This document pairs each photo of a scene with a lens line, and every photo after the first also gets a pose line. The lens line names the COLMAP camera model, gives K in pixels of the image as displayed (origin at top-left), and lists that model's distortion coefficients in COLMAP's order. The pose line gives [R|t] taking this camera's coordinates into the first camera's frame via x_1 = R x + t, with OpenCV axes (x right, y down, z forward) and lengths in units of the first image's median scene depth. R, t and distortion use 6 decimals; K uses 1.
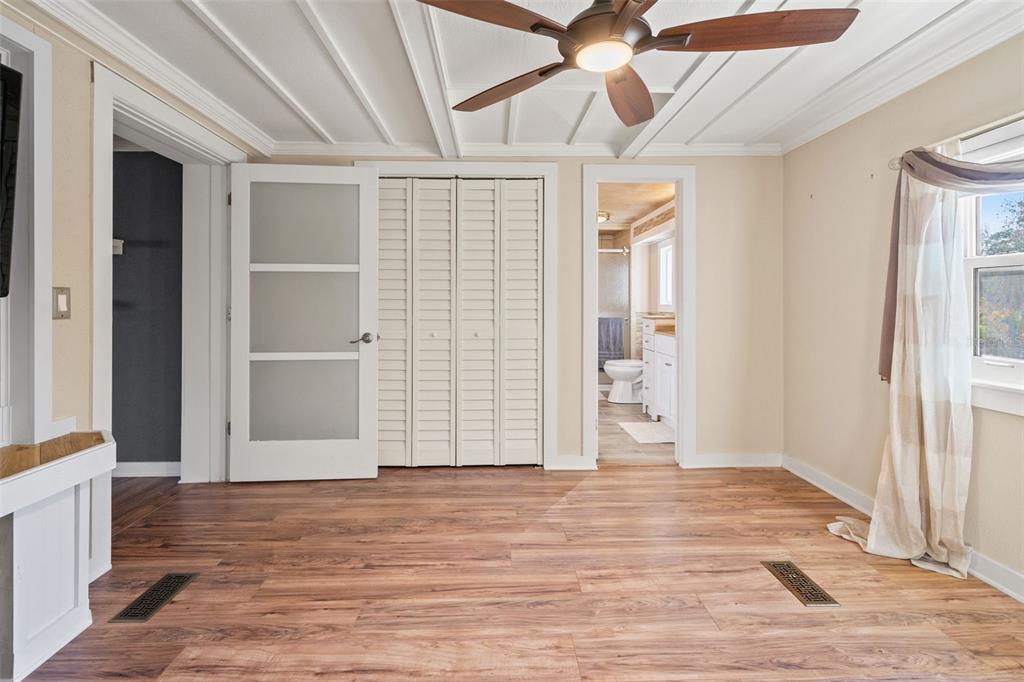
lens RADIAL K [[437.9, 0, 507.7], [0, 437.9, 302.5], [0, 0, 1]] dist [-0.000786, -0.000037]
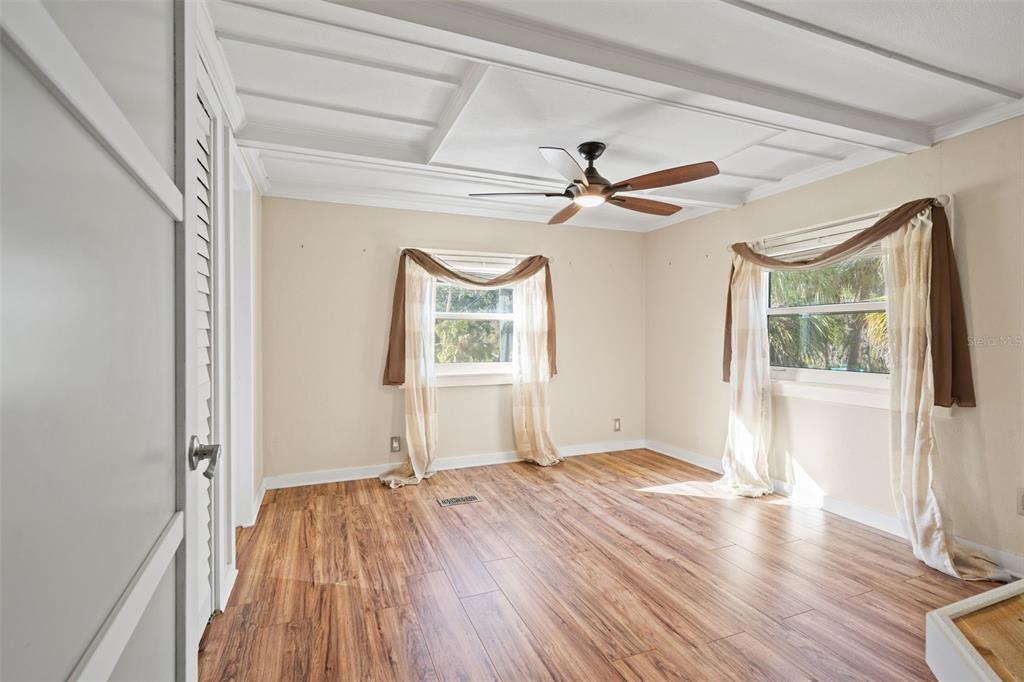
lens RADIAL K [[468.5, 0, 507.6], [0, 468.5, 334.3], [0, 0, 1]] dist [0.000725, 0.000138]
pose [[-0.340280, 0.003214, 0.940319, -1.022373], [-0.000824, 0.999993, -0.003716, 0.006052], [-0.940324, -0.002039, -0.340275, 1.341536]]
